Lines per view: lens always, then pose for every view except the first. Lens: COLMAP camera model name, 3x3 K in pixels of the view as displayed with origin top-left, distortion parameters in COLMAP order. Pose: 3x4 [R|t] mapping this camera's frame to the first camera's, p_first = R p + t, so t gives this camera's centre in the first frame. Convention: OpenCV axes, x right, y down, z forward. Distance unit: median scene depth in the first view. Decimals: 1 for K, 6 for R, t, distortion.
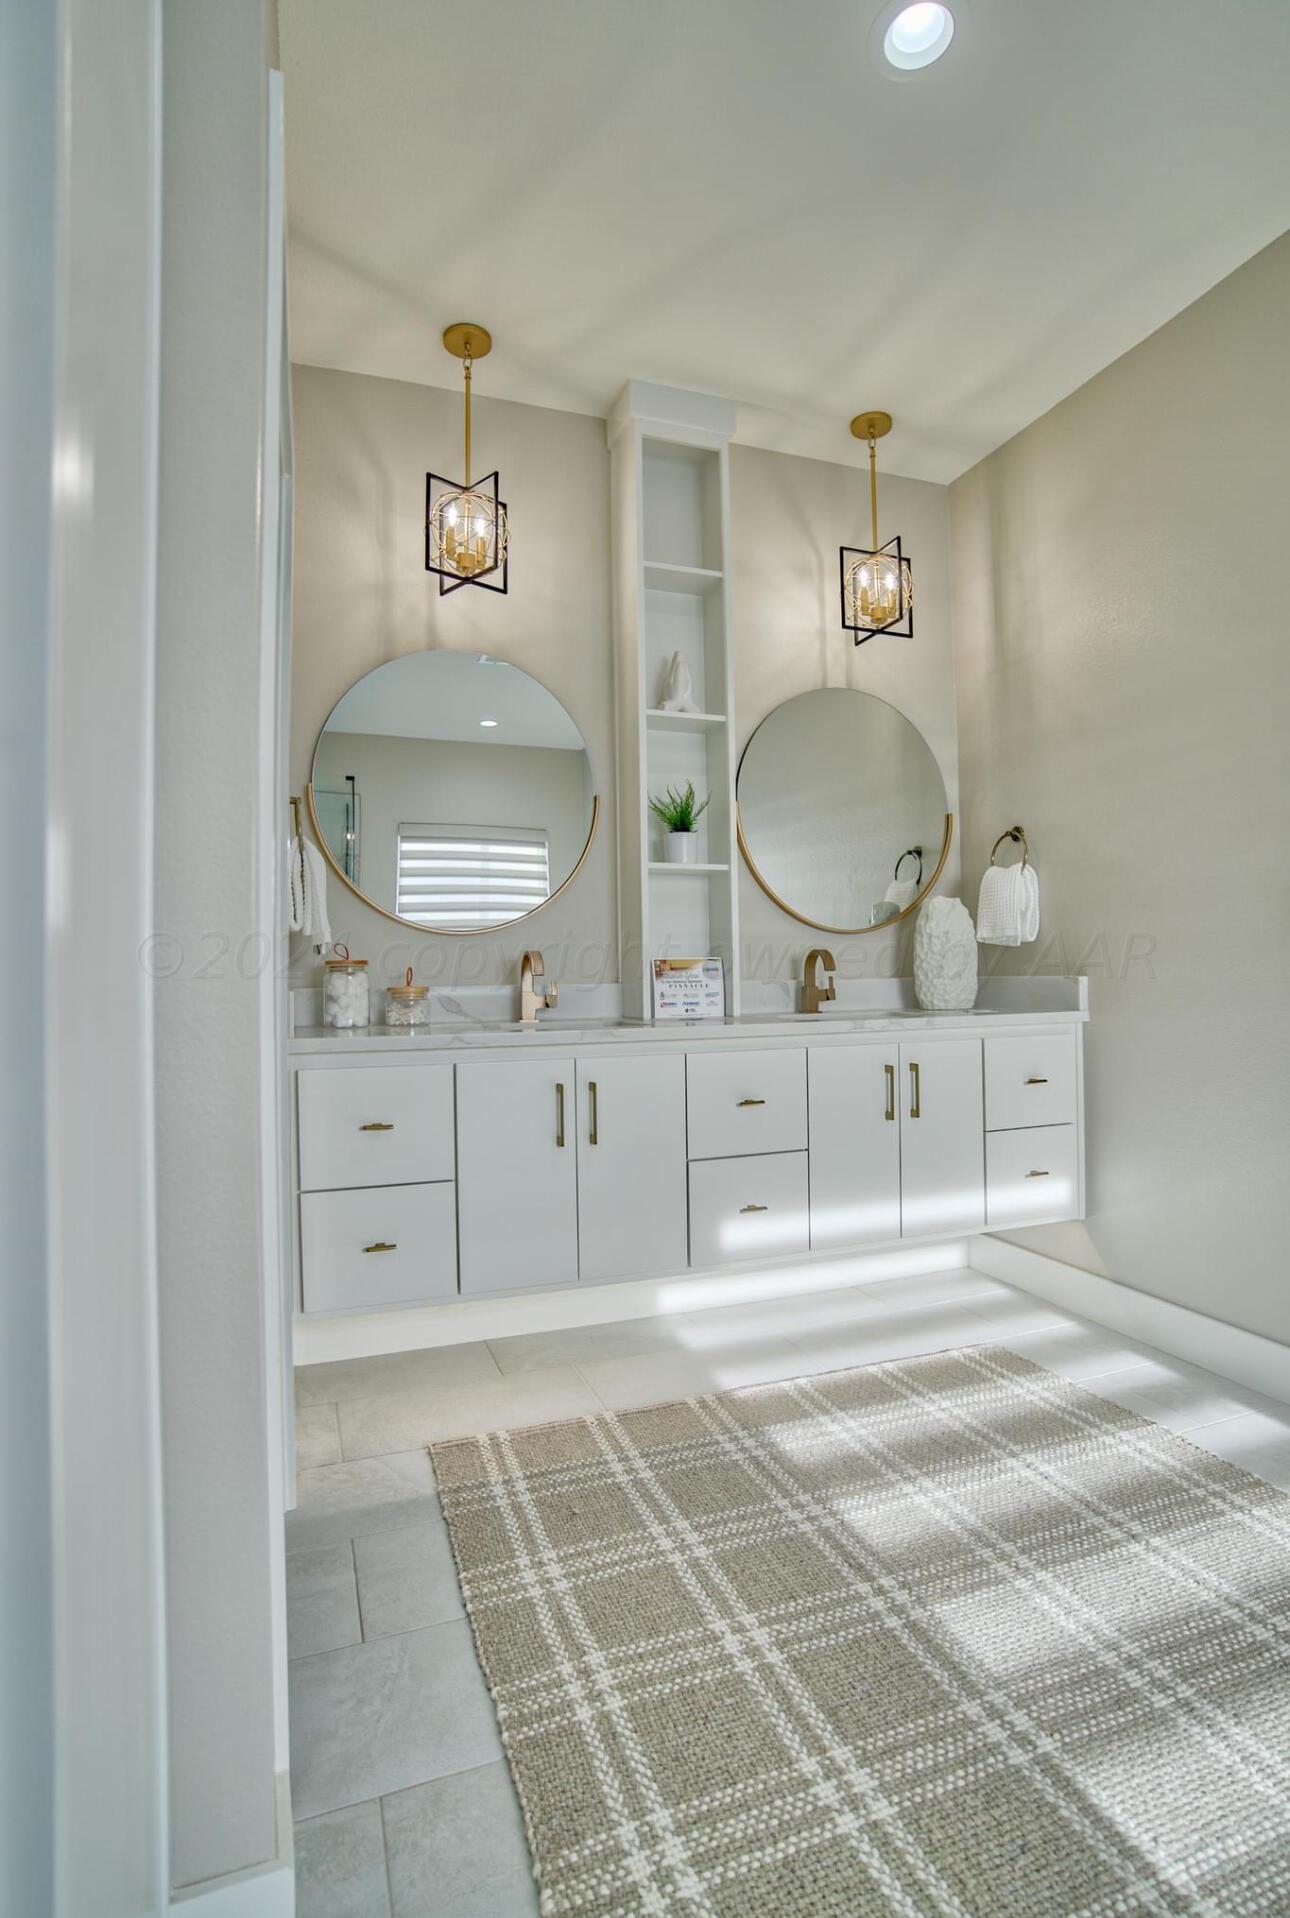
lens RADIAL K [[939.5, 0, 648.7], [0, 939.5, 943.6], [0, 0, 1]] dist [-0.080332, 0.030354]
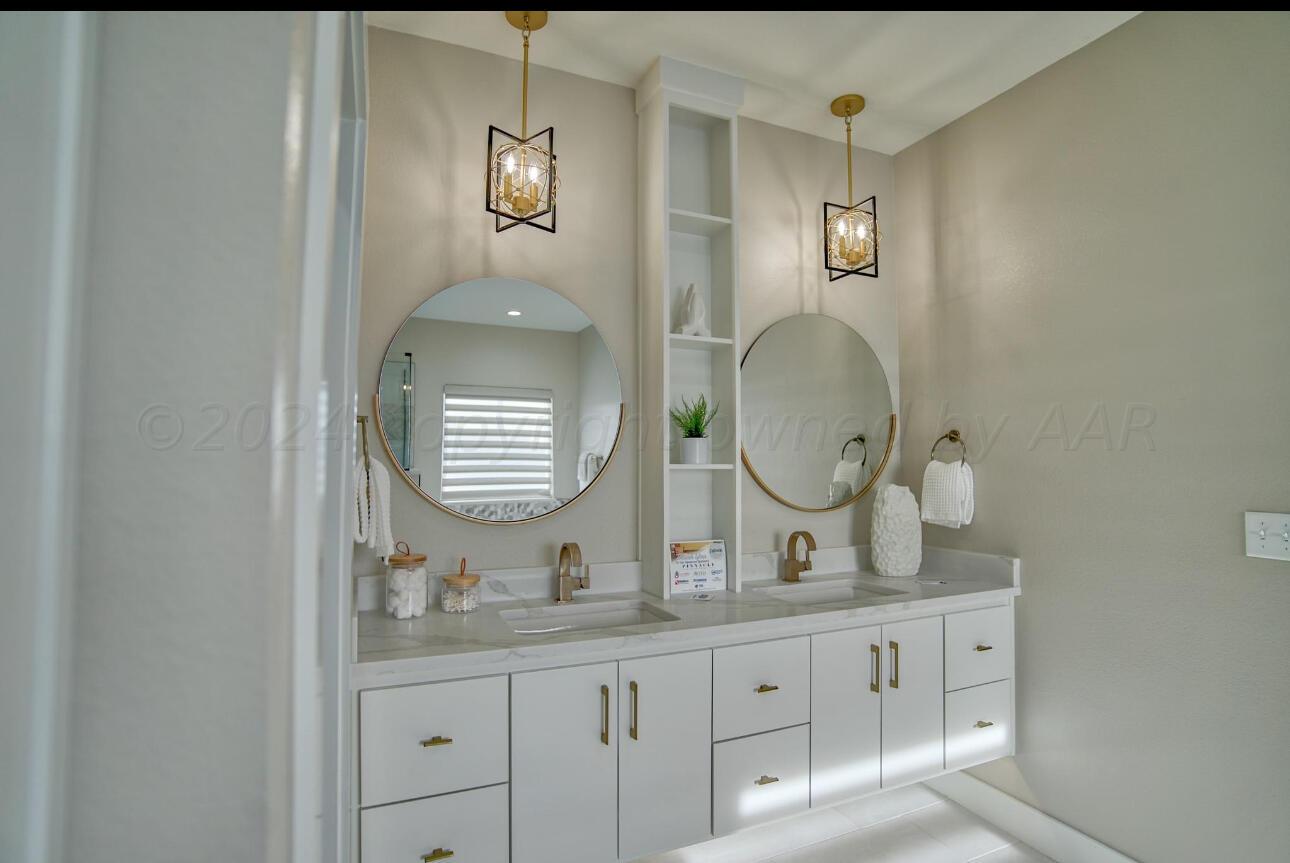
lens RADIAL K [[631.9, 0, 643.7], [0, 631.9, 434.5], [0, 0, 1]] dist [-0.080332, 0.030354]
pose [[0.998136, 0.018963, 0.058014, -0.078819], [-0.017637, 0.999573, -0.023290, -0.104907], [-0.058431, 0.022223, 0.998044, 0.211315]]
